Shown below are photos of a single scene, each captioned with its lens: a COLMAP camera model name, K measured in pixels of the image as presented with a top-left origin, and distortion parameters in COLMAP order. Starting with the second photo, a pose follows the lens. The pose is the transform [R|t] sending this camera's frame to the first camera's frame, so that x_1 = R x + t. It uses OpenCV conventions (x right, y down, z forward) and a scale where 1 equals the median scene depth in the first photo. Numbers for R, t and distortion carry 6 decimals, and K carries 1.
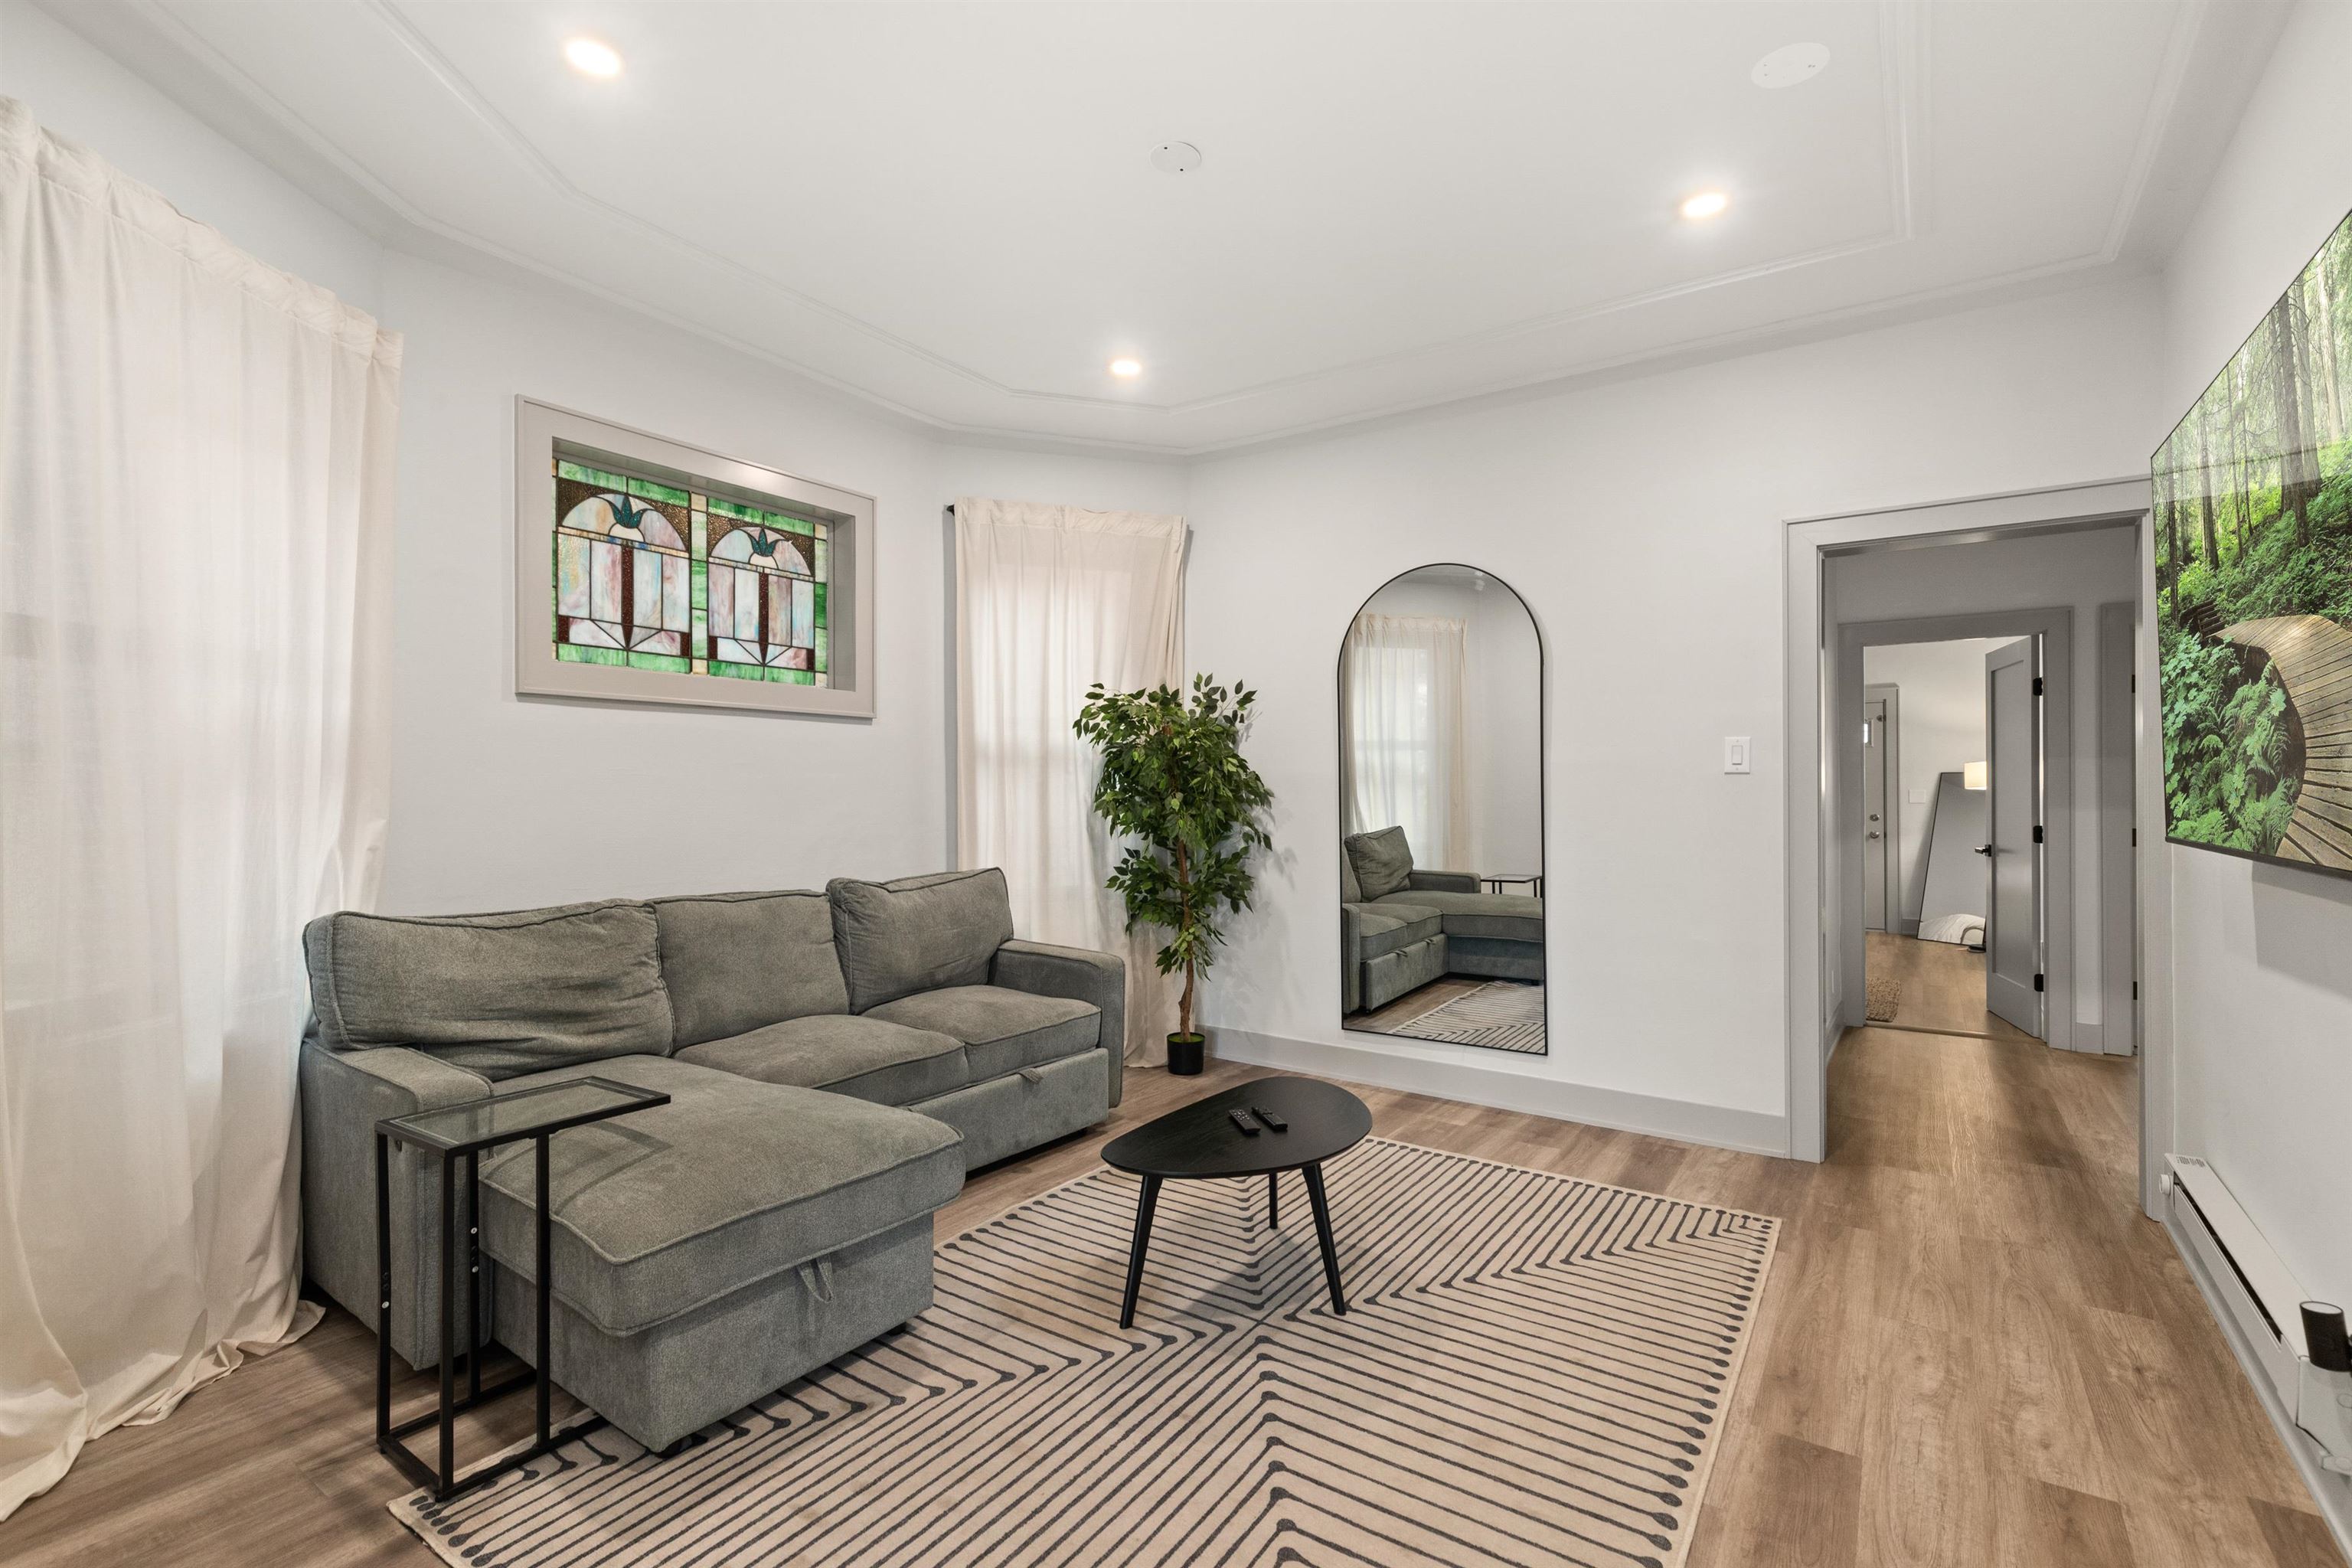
lens RADIAL K [[1029.1, 0, 1211.3], [0, 1029.1, 795.6], [0, 0, 1]] dist [0.002771, 0.000173]
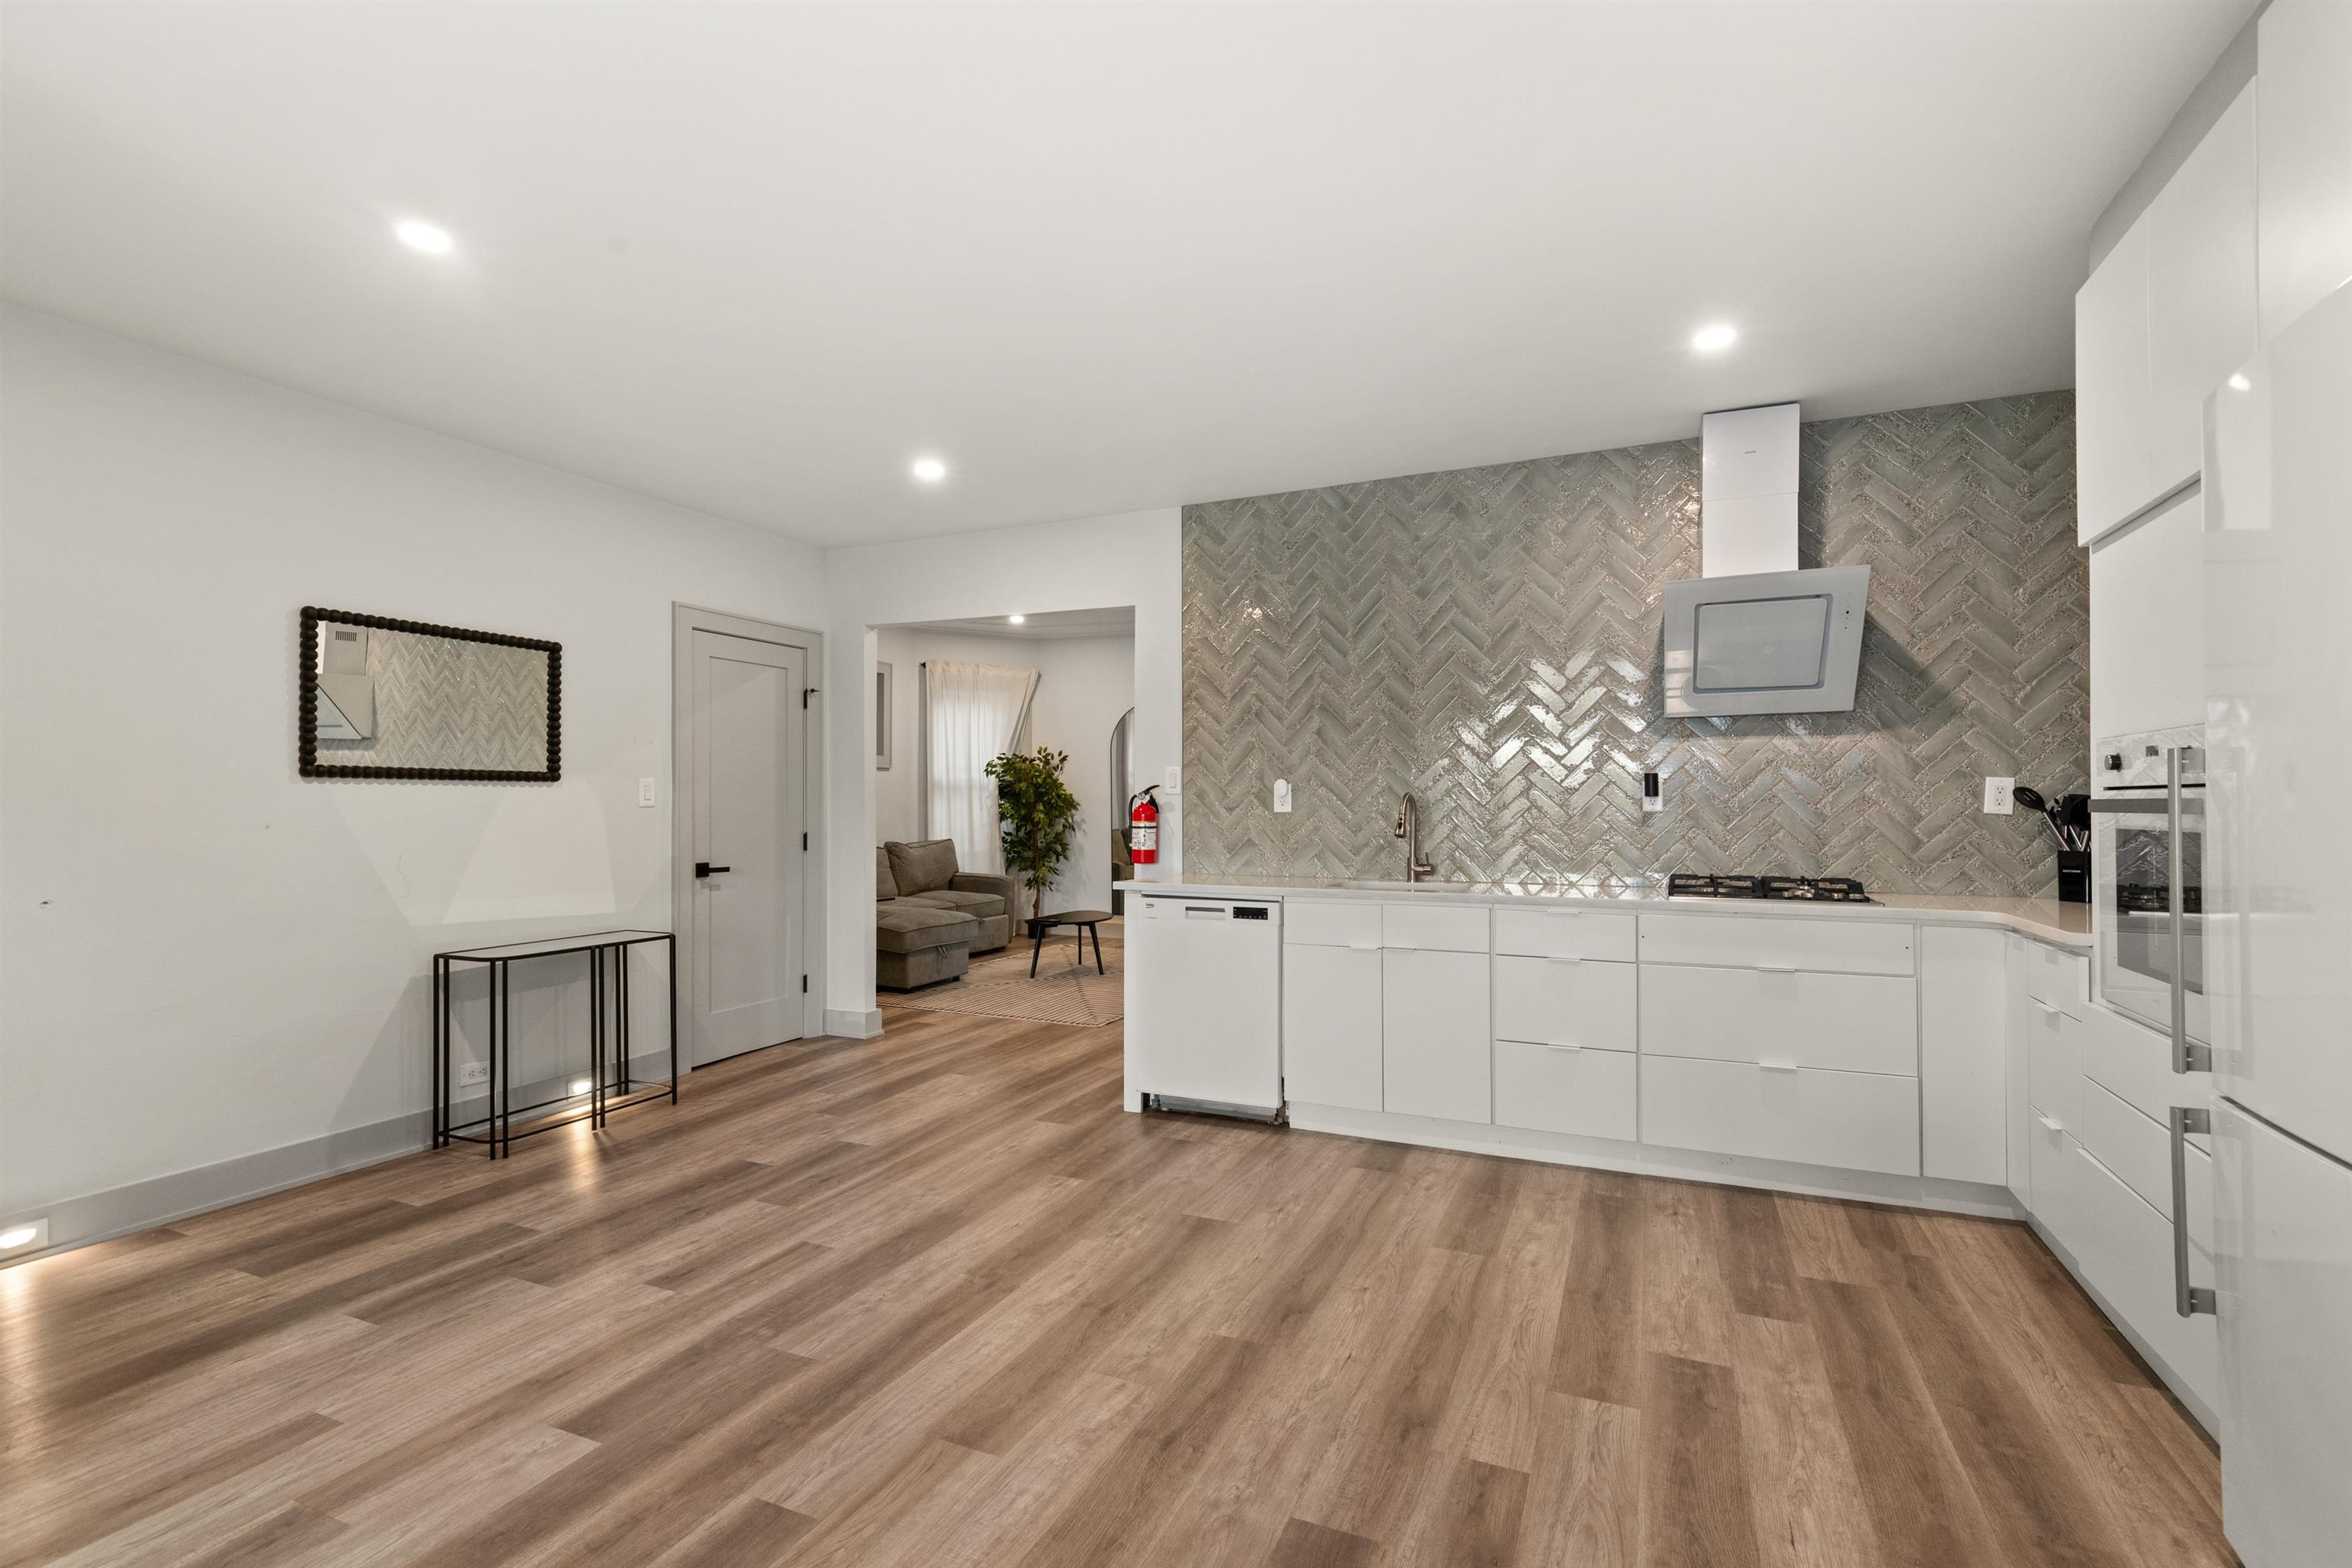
lens RADIAL K [[1062.9, 0, 1197.5], [0, 1062.9, 792.8], [0, 0, 1]] dist [0.004734, -0.000267]
pose [[0.983388, 0.006146, 0.181411, -0.116761], [-0.004800, 0.999958, -0.007857, -0.010607], [-0.181452, 0.006856, 0.983376, -1.416410]]
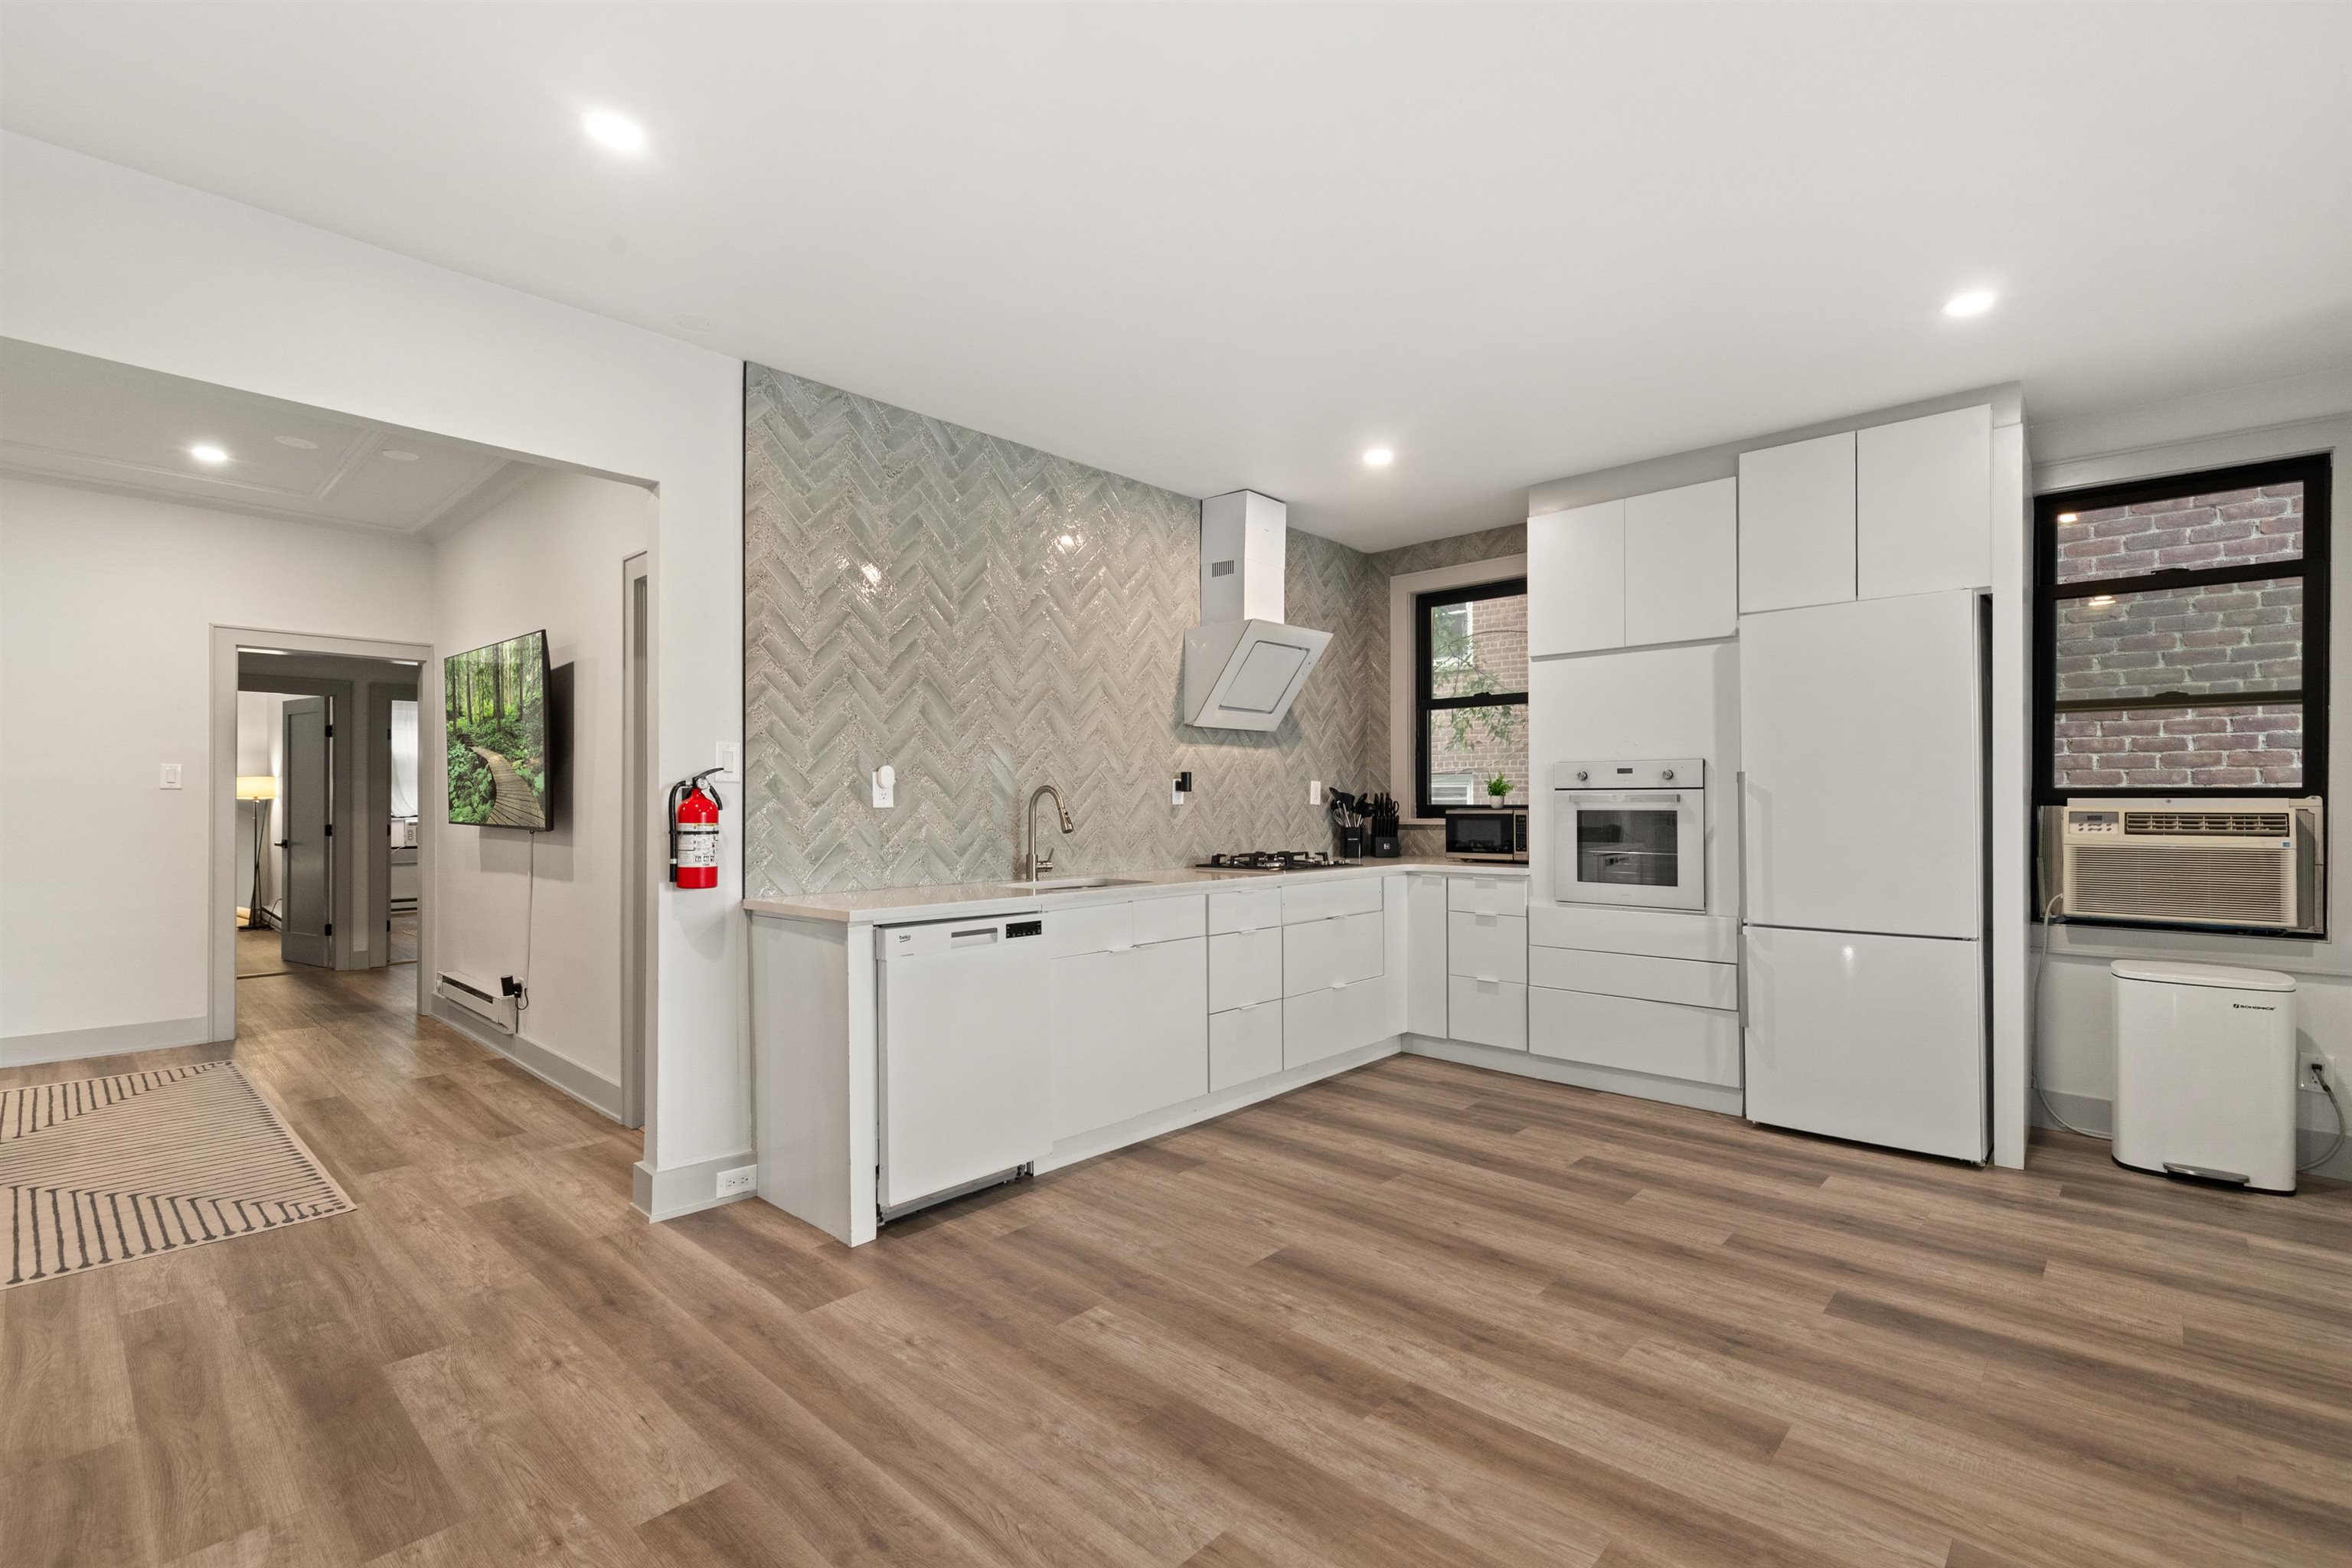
lens RADIAL K [[1055.0, 0, 1179.6], [0, 1055.0, 795.3], [0, 0, 1]] dist [0.007155, -0.000405]
pose [[0.150228, 0.010653, 0.988594, -0.727473], [-0.002045, 0.999943, -0.010464, 0.000369], [-0.988649, -0.000449, 0.150241, -0.613933]]
